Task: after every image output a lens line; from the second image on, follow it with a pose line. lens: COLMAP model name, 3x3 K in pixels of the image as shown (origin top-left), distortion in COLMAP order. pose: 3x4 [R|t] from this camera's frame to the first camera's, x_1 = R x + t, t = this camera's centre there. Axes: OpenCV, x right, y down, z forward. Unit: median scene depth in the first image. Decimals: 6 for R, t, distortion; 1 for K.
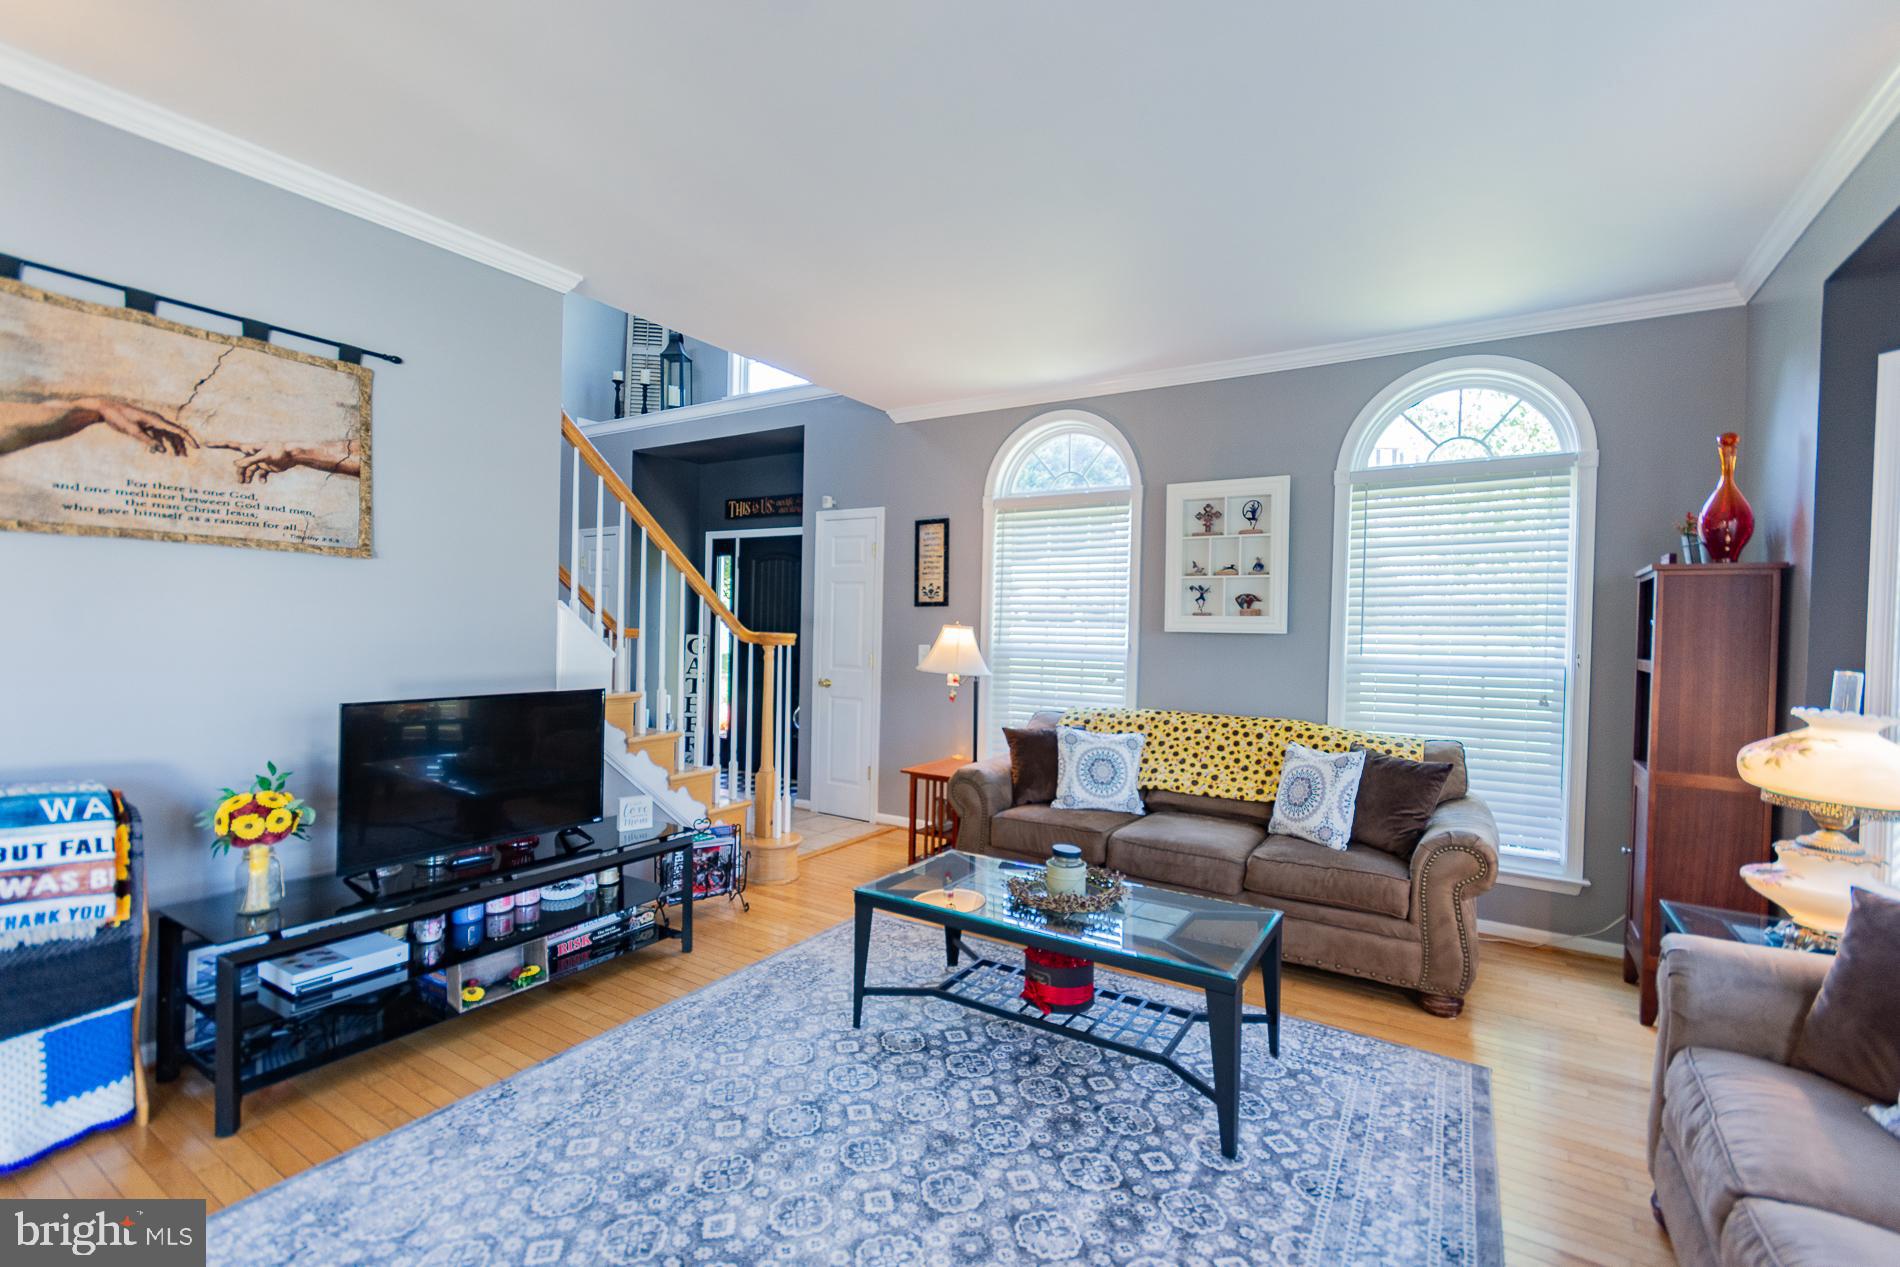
lens RADIAL K [[832.9, 0, 952.1], [0, 832.9, 636.9], [0, 0, 1]] dist [0.003261, 0.000003]
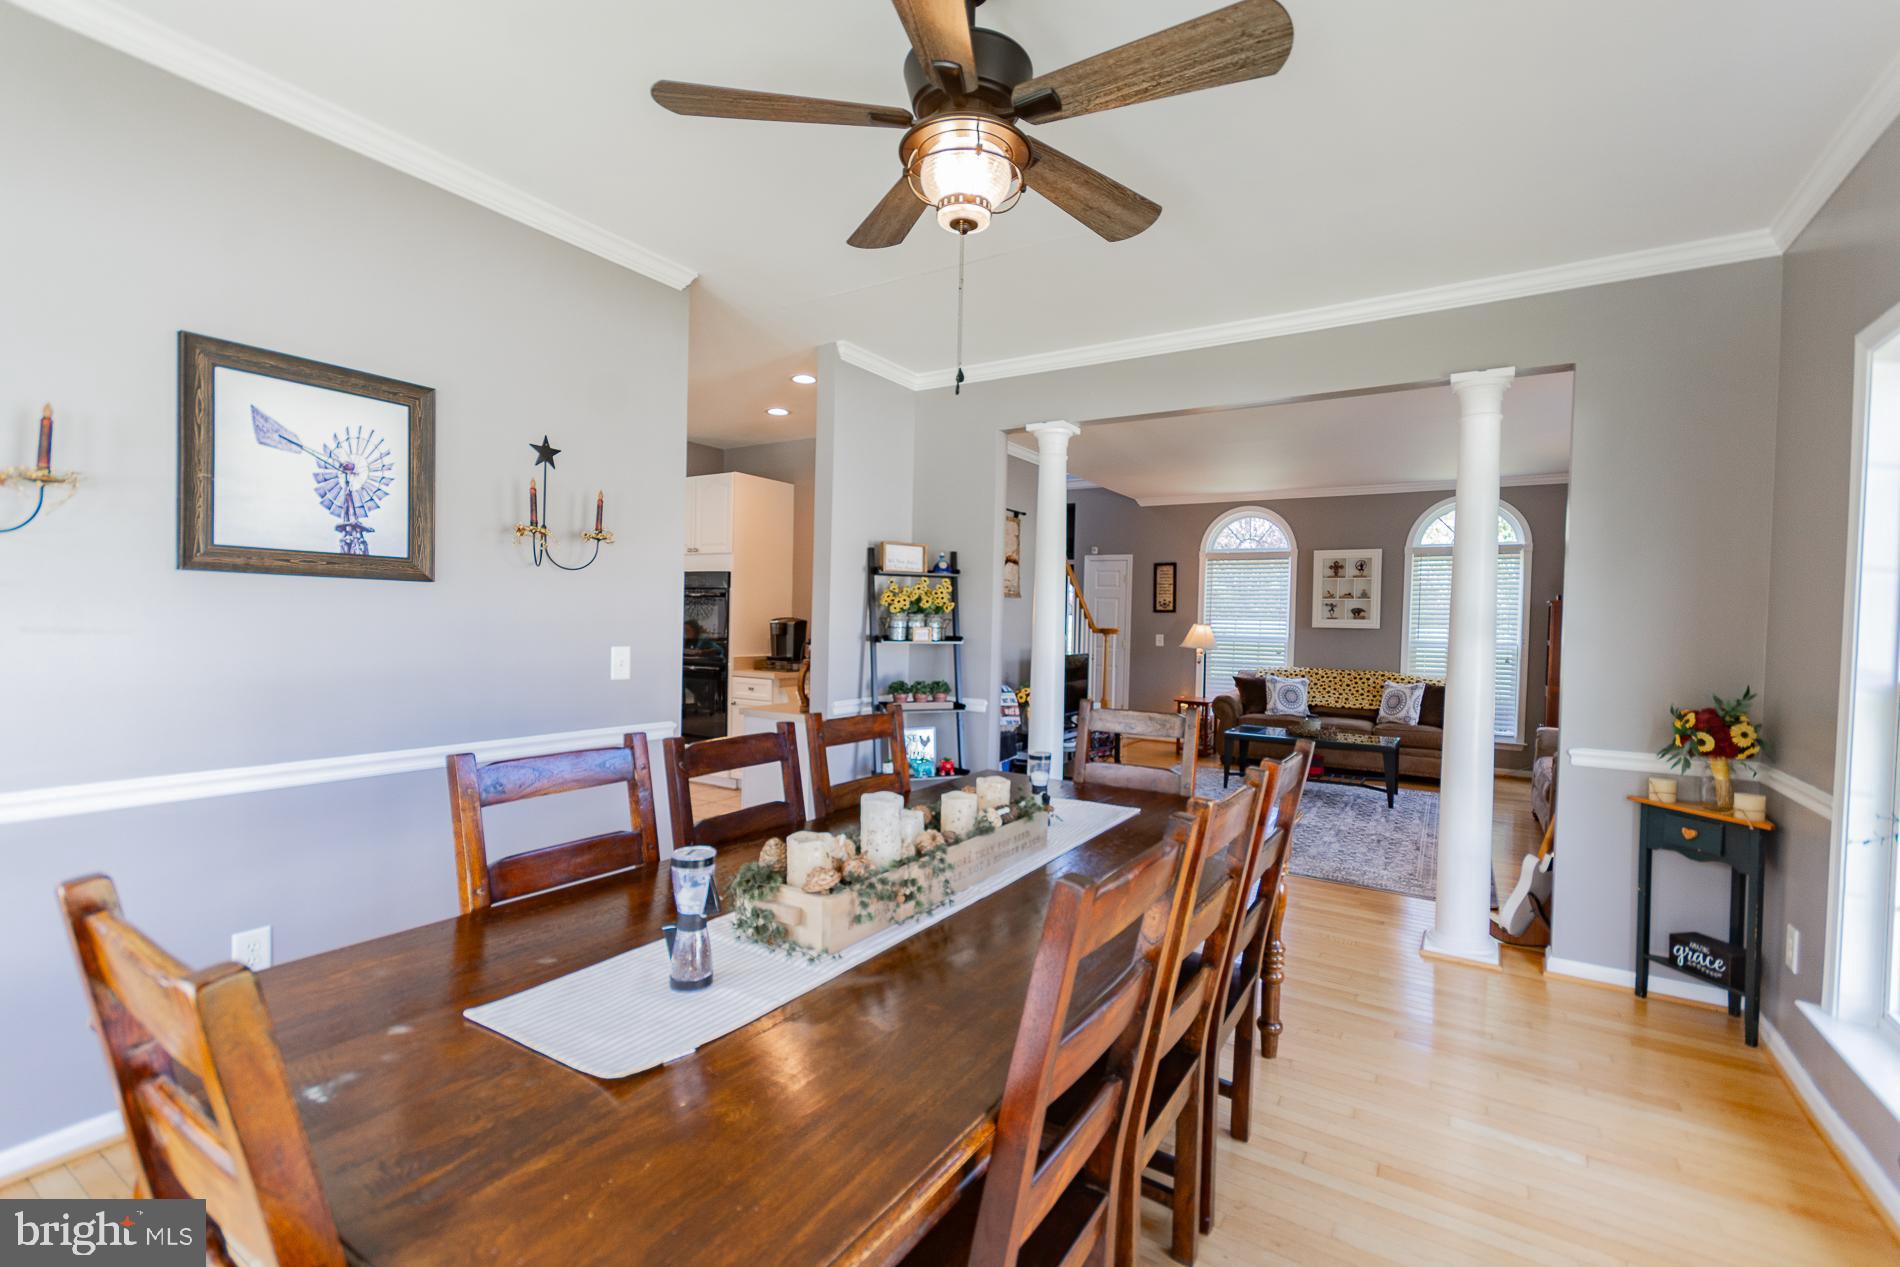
lens RADIAL K [[828.9, 0, 950.0], [0, 828.9, 633.5], [0, 0, 1]] dist [0.001368, -0.000441]
pose [[0.999999, 0.001559, 0.000511, -0.618437], [-0.001562, 0.999983, 0.005539, -0.001592], [-0.000502, -0.005539, 0.999985, -0.967500]]
